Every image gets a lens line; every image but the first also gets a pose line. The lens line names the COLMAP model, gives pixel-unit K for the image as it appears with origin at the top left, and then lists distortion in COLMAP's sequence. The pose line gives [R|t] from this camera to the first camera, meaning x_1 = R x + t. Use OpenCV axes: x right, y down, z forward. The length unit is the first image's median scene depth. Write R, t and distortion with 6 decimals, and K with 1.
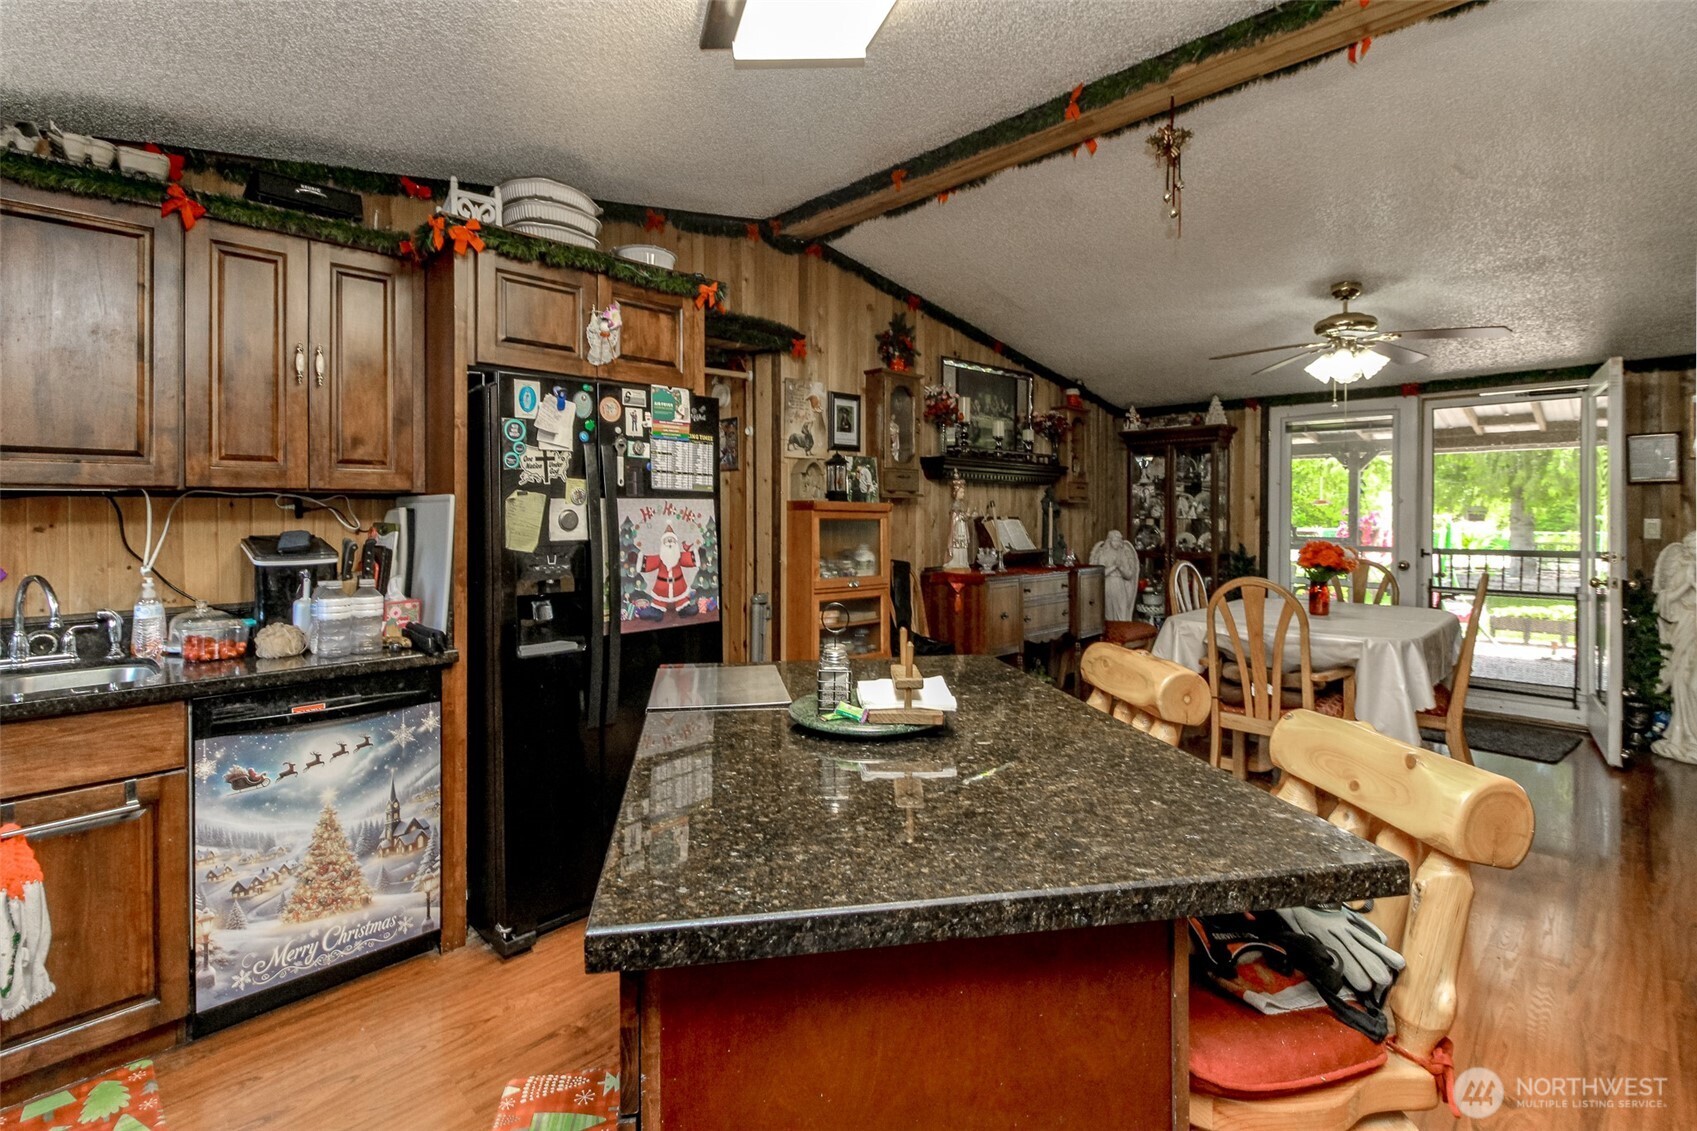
lens RADIAL K [[771.1, 0, 846.4], [0, 771.1, 511.0], [0, 0, 1]] dist [0.000443, -0.000222]
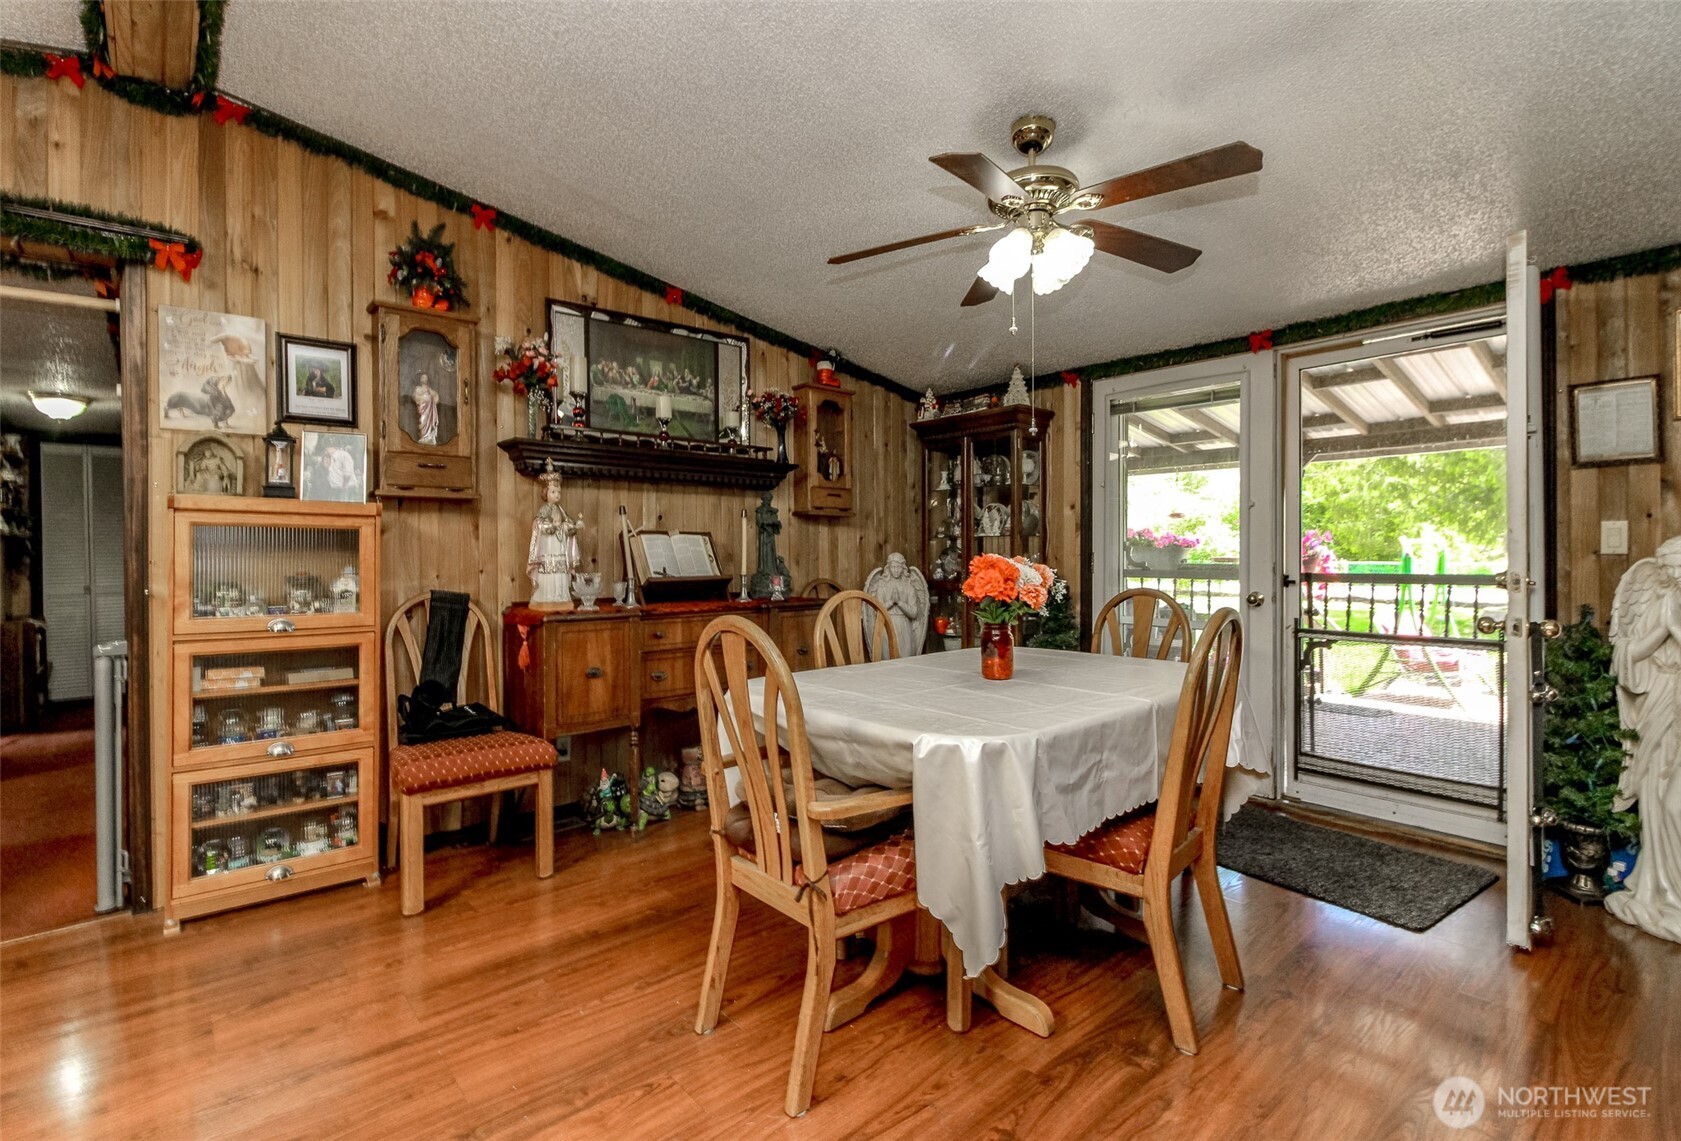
lens RADIAL K [[760.0, 0, 846.2], [0, 760.0, 551.5], [0, 0, 1]] dist [0.021179, -0.007468]
pose [[0.998254, -0.004446, -0.058896, 0.475316], [0.004653, 0.999983, 0.003383, 0.029349], [0.058880, -0.003652, 0.998258, 0.356731]]
